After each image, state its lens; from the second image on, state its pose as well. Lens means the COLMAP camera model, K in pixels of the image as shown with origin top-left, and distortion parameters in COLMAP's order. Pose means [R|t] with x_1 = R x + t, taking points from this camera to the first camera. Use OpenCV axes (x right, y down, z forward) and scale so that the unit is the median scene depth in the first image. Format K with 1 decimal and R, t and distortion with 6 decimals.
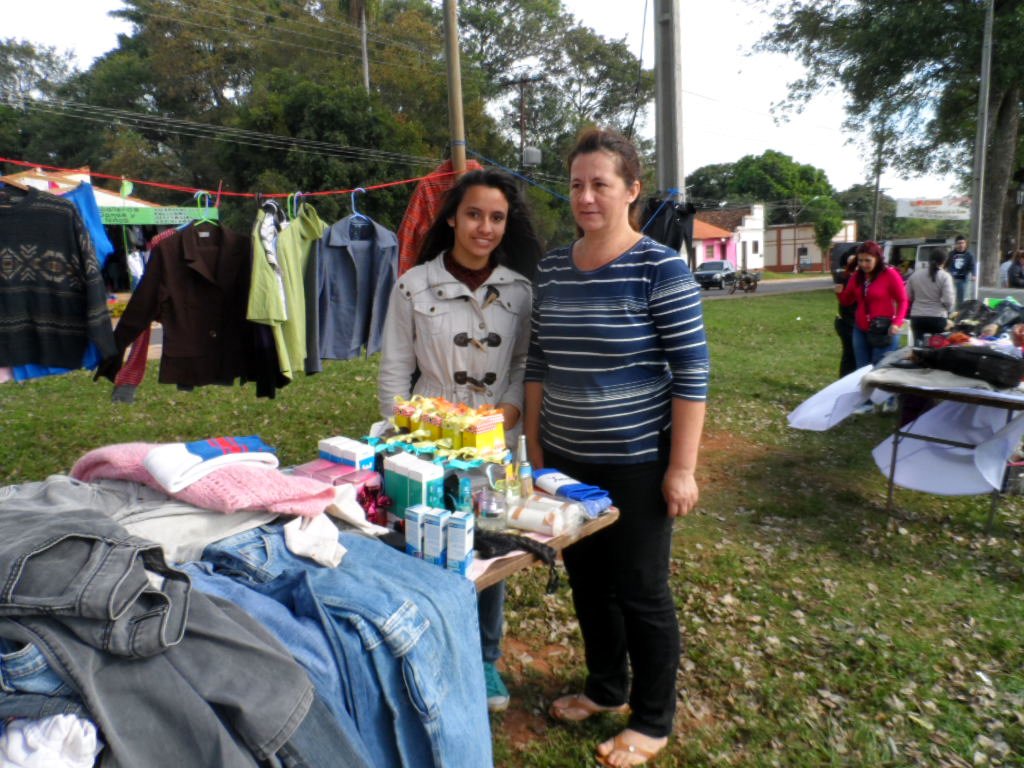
lens RADIAL K [[792.5, 0, 510.9], [0, 792.5, 389.2], [0, 0, 1]] dist [0.010998, 0.008318]
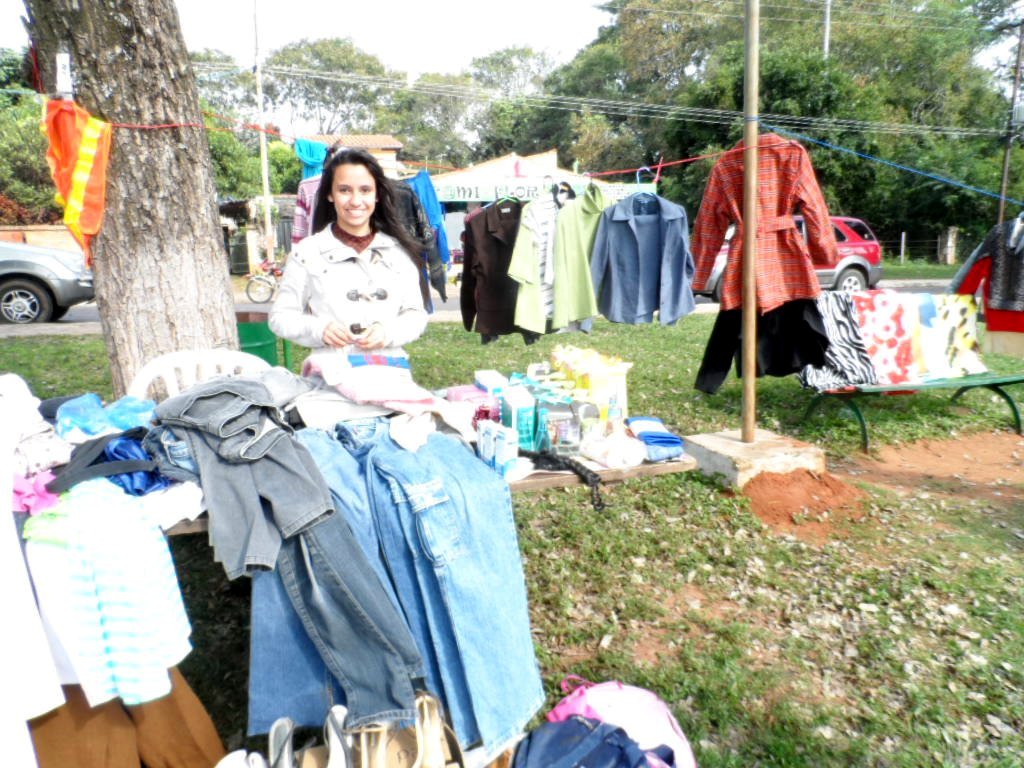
lens RADIAL K [[792.5, 0, 513.0], [0, 792.5, 379.6], [0, 0, 1]] dist [0.010998, 0.008318]
pose [[0.853349, 0.107822, -0.510069, 0.350879], [-0.097112, 0.994131, 0.047678, 0.007962], [0.512216, 0.008848, 0.858811, -0.062123]]
